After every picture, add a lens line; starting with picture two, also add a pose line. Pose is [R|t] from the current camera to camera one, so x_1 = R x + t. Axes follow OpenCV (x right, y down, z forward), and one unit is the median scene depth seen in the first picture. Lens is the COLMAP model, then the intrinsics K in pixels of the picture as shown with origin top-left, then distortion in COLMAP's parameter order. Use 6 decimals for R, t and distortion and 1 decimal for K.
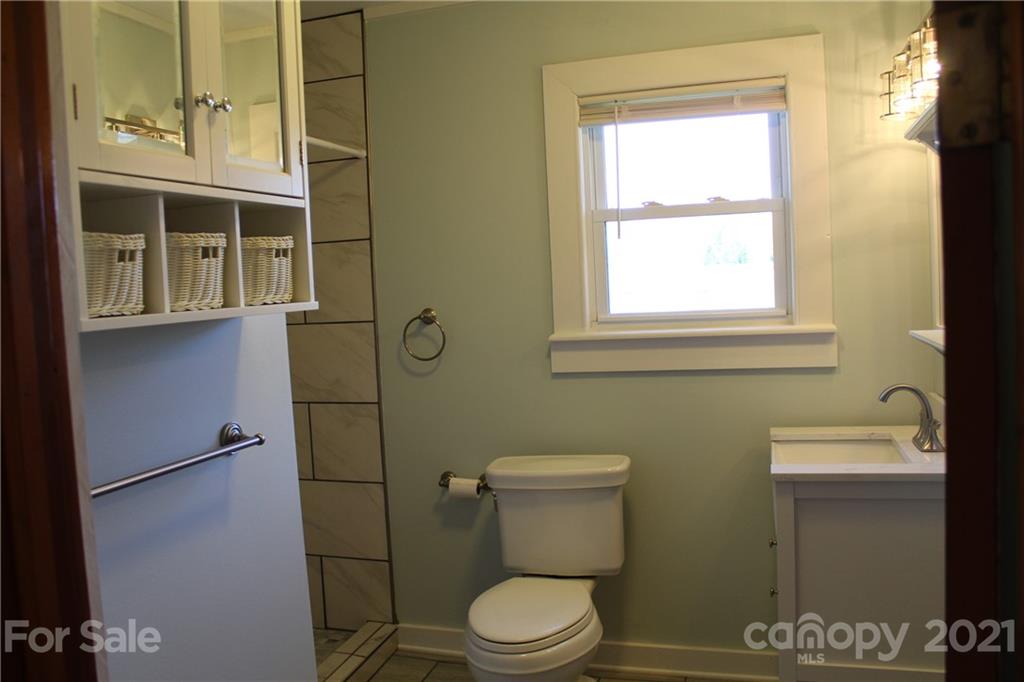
lens RADIAL K [[845.3, 0, 503.2], [0, 845.3, 342.0], [0, 0, 1]] dist [-0.162564, 0.131712]
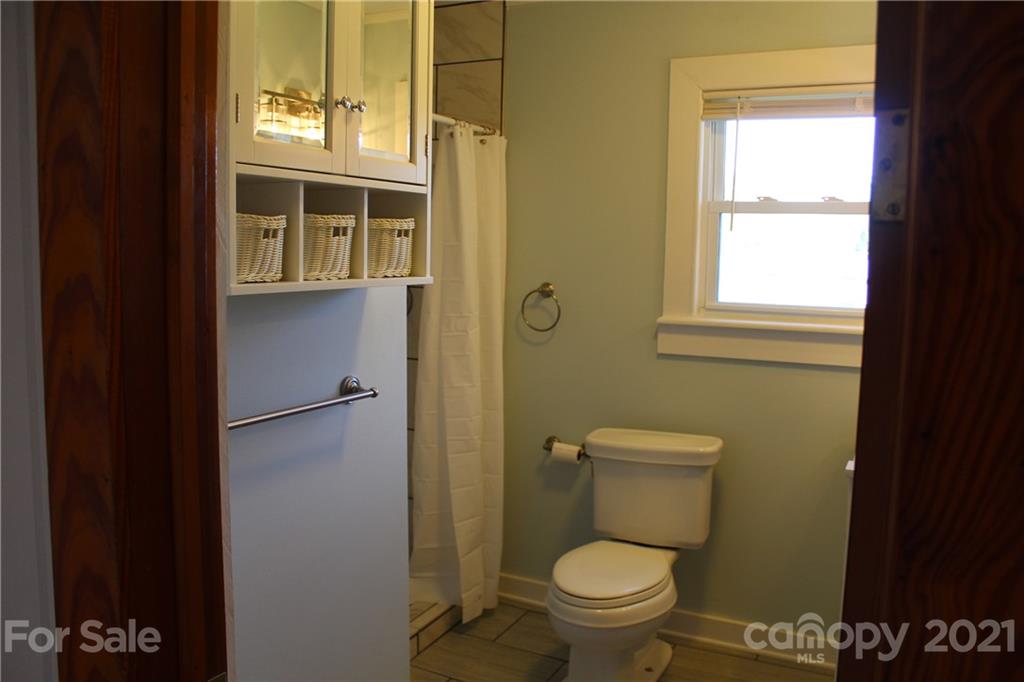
lens RADIAL K [[845.3, 0, 503.2], [0, 845.3, 342.0], [0, 0, 1]] dist [-0.162564, 0.131712]
pose [[0.983273, 0.084399, -0.161404, 0.066468], [-0.077589, 0.995827, 0.048052, -0.023097], [0.164786, -0.034726, 0.985718, -0.117854]]
